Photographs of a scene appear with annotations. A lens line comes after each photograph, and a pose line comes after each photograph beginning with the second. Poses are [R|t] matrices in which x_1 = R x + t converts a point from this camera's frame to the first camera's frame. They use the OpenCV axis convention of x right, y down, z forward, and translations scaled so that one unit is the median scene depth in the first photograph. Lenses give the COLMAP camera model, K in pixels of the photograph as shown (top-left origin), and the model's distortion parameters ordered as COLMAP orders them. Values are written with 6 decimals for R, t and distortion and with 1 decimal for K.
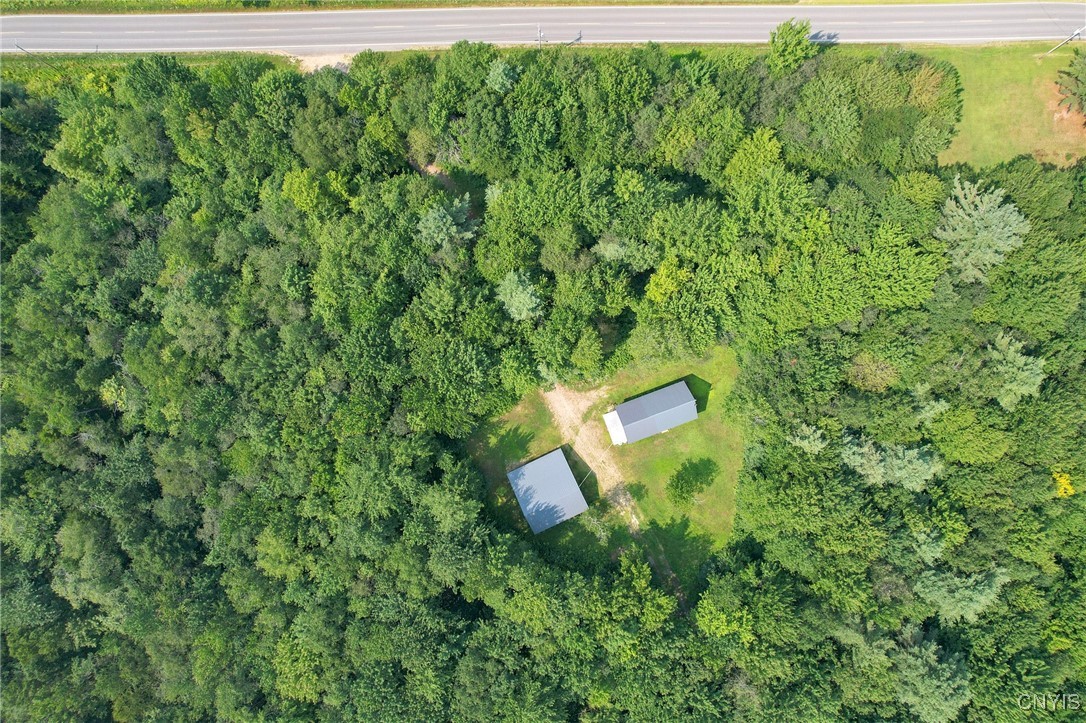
lens RADIAL K [[694.5, 0, 543.0], [0, 694.5, 361.5], [0, 0, 1]] dist [-0.072511, 0.067682]
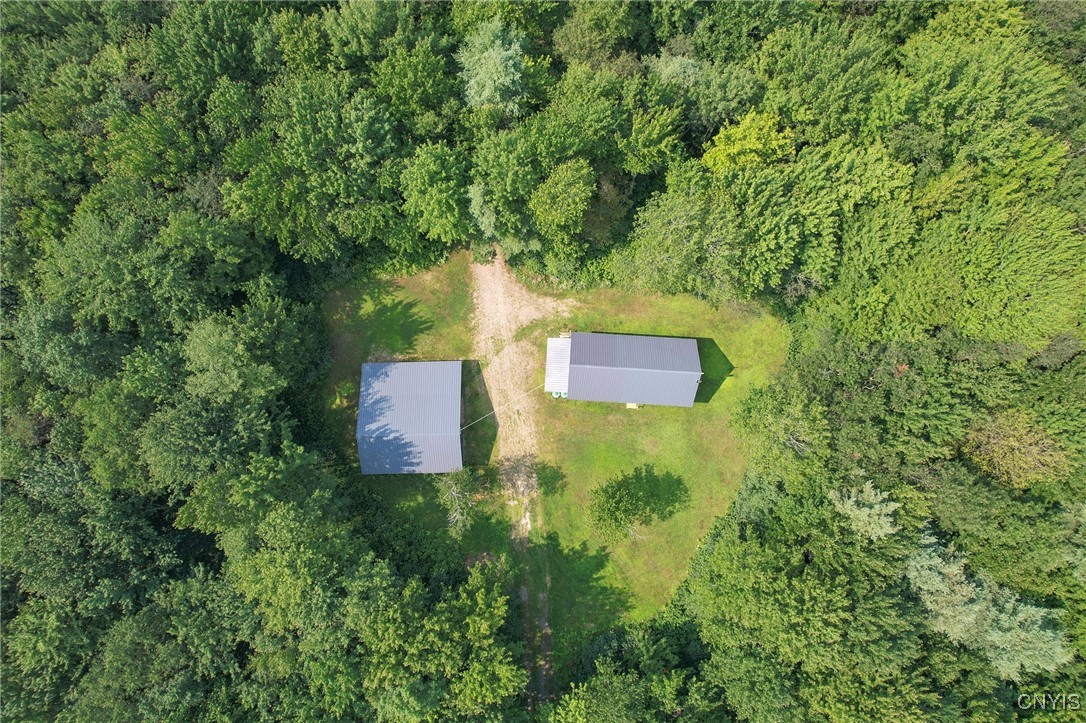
lens RADIAL K [[694.5, 0, 543.0], [0, 694.5, 361.5], [0, 0, 1]] dist [-0.072511, 0.067682]
pose [[0.913710, 0.406353, -0.003377, 0.102315], [-0.406338, 0.913712, 0.004433, 0.104933], [0.004887, -0.002679, 0.999984, 0.445123]]
